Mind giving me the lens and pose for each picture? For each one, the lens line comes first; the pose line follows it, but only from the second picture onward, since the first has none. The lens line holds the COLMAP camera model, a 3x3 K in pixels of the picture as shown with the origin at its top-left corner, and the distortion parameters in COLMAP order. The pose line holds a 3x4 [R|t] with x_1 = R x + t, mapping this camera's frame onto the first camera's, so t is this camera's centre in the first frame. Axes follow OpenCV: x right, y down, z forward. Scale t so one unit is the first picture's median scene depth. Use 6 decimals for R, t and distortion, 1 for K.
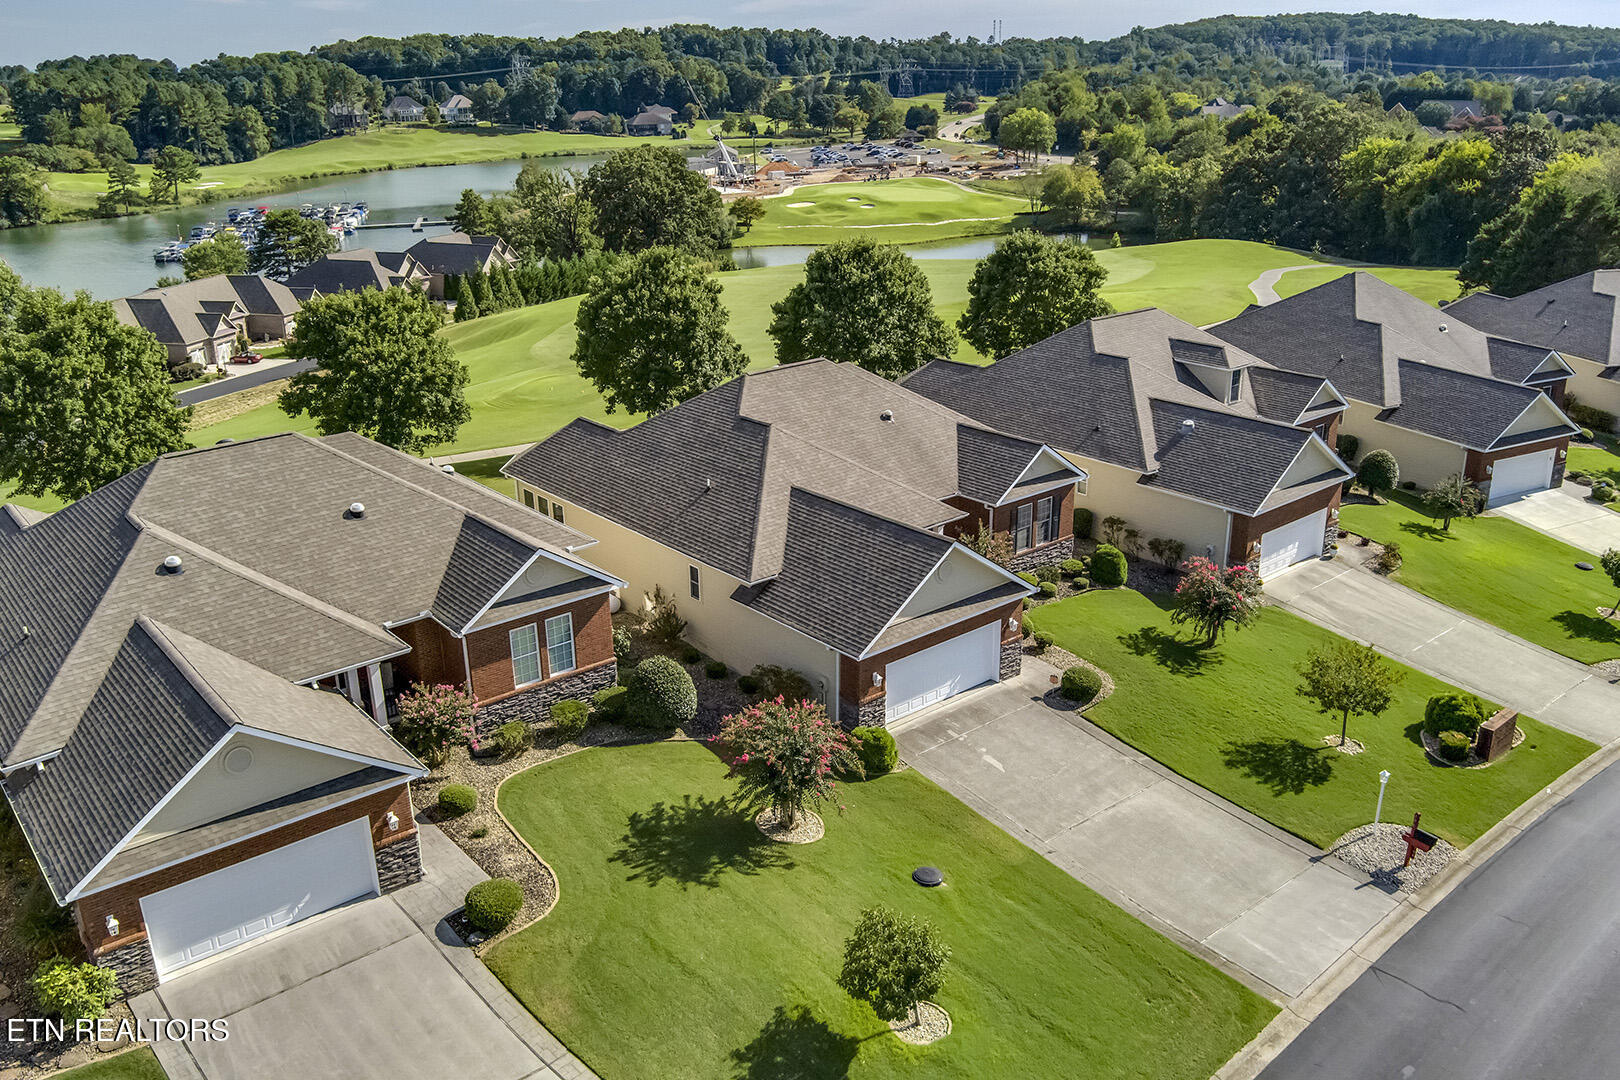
lens RADIAL K [[1309.0, 0, 808.5], [0, 1309.0, 548.1], [0, 0, 1]] dist [-0.094810, 0.052270]
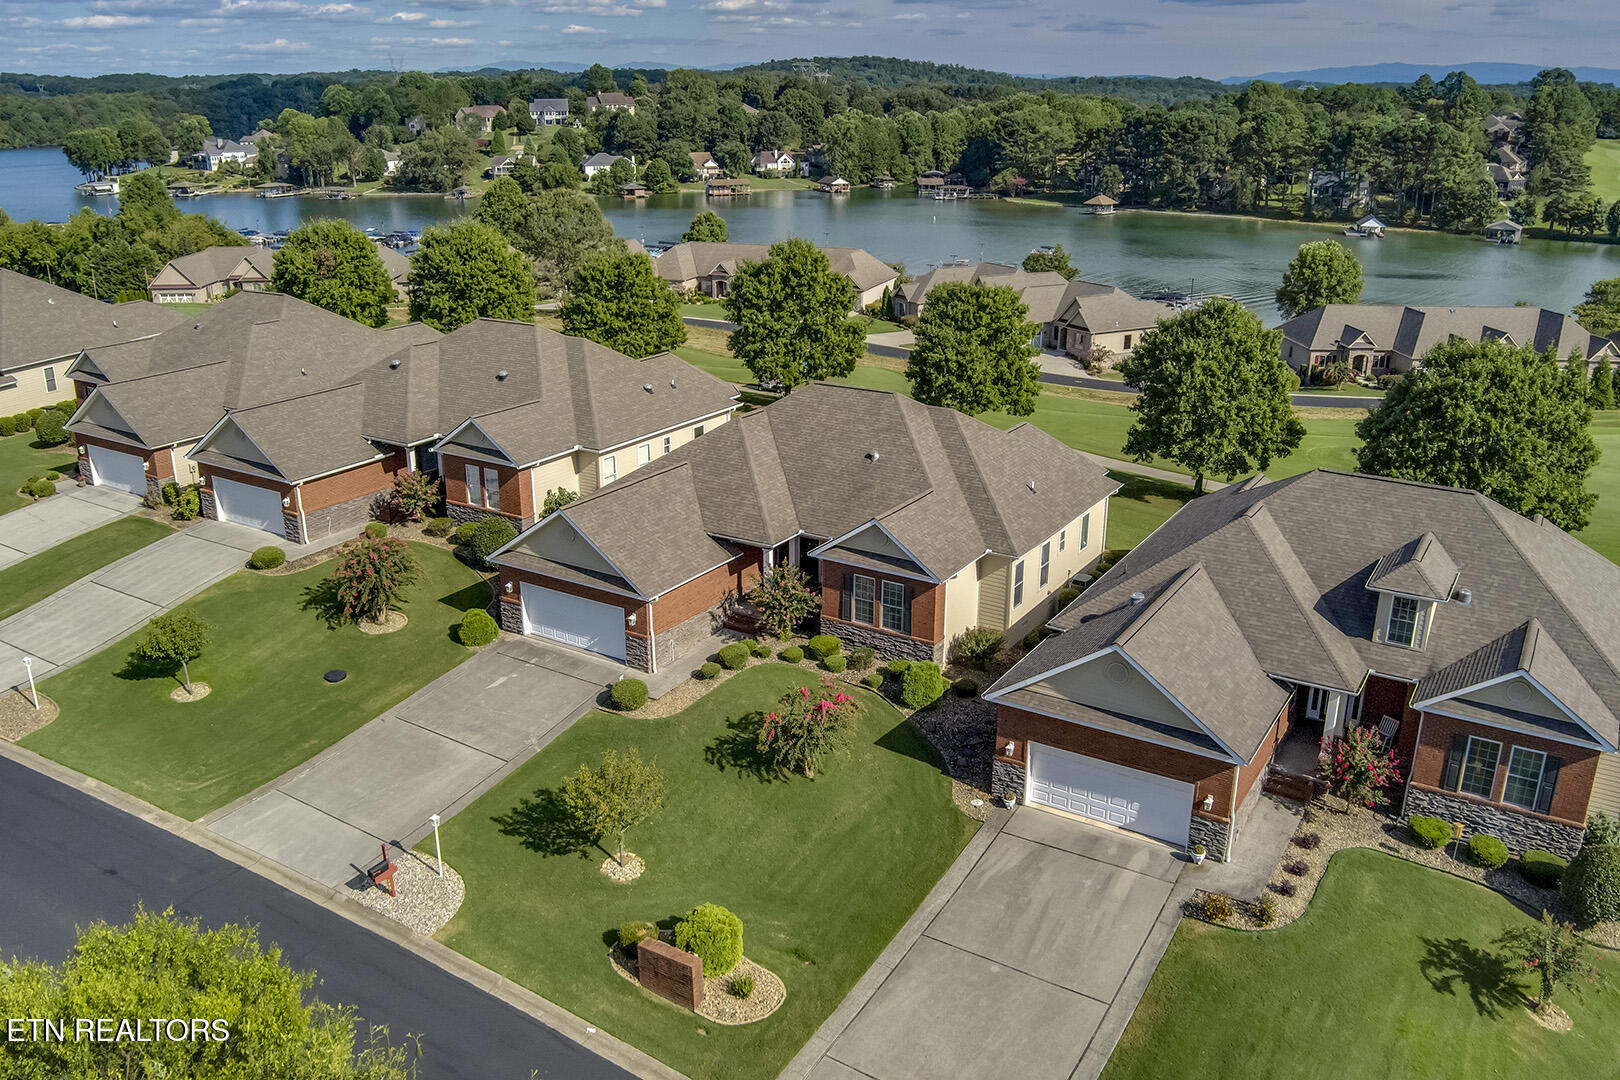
lens RADIAL K [[1309.0, 0, 806.4], [0, 1309.0, 542.6], [0, 0, 1]] dist [-0.094810, 0.052270]
pose [[0.305311, 0.327636, -0.894114, 0.087231], [-0.338660, 0.914919, 0.219619, -0.021926], [0.889997, 0.235748, 0.390292, 0.051157]]
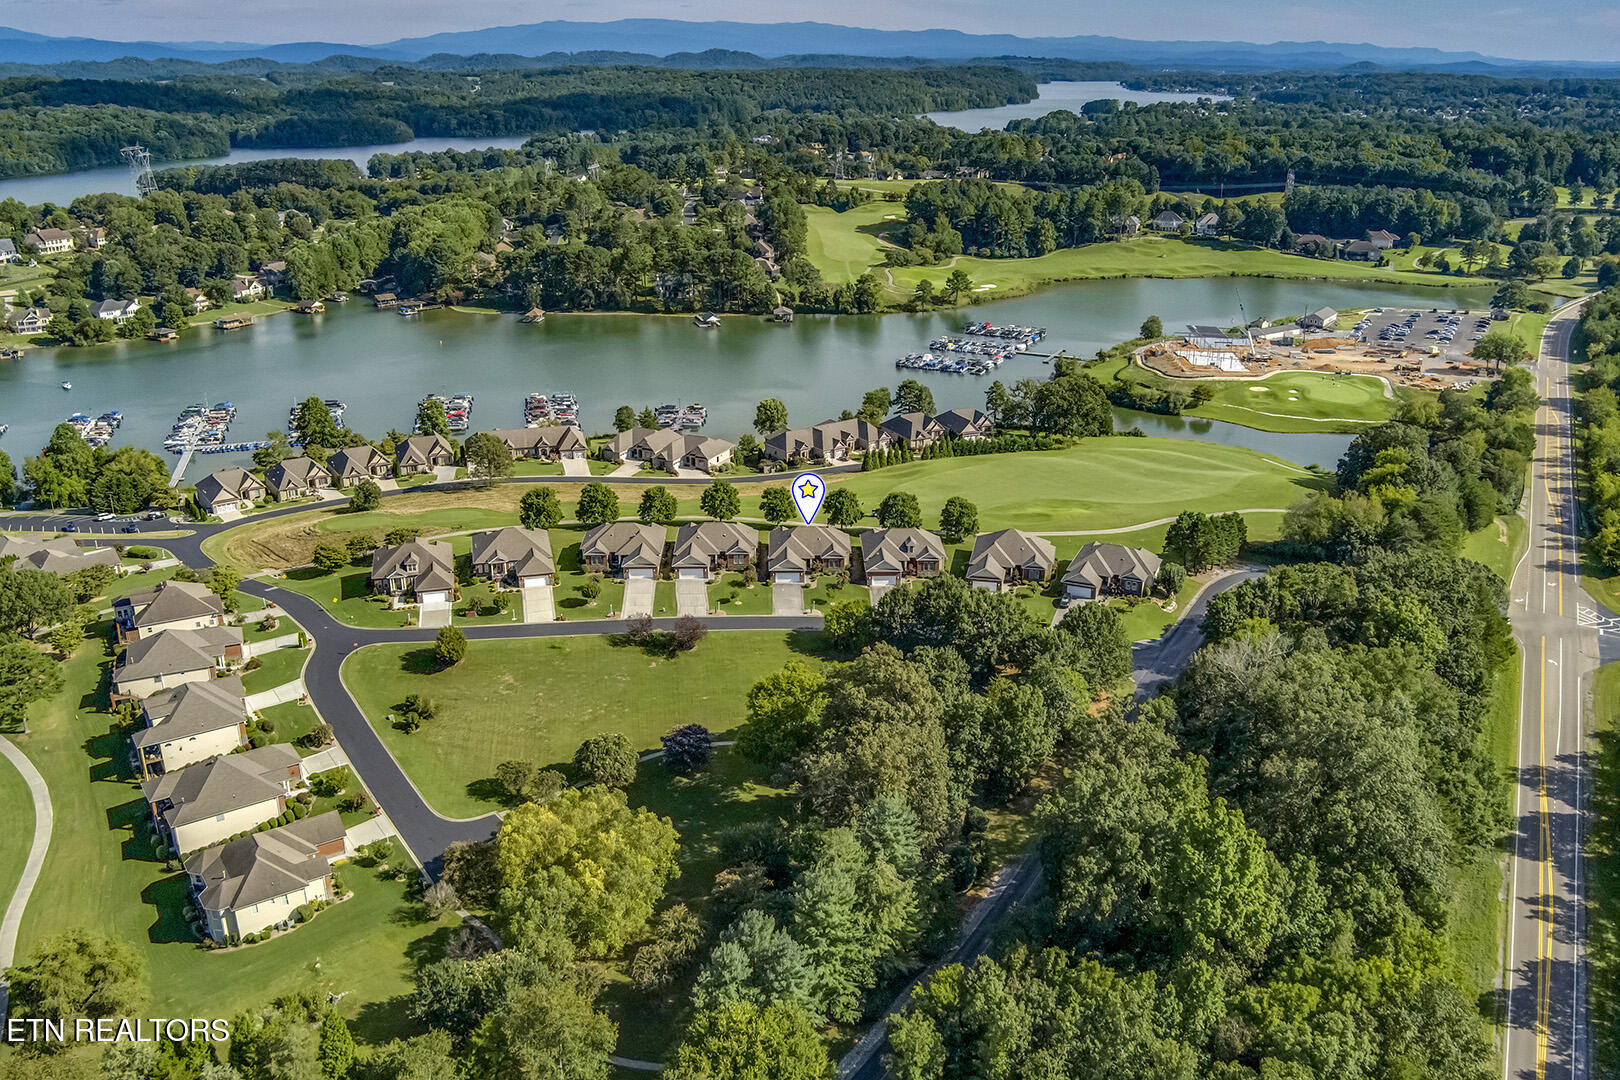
lens RADIAL K [[1309.0, 0, 805.8], [0, 1309.0, 541.2], [0, 0, 1]] dist [-0.094810, 0.052270]
pose [[0.777915, 0.231515, -0.584166, 0.299531], [-0.229824, 0.970069, 0.078406, -0.046962], [0.584833, 0.073262, 0.807839, -0.325679]]
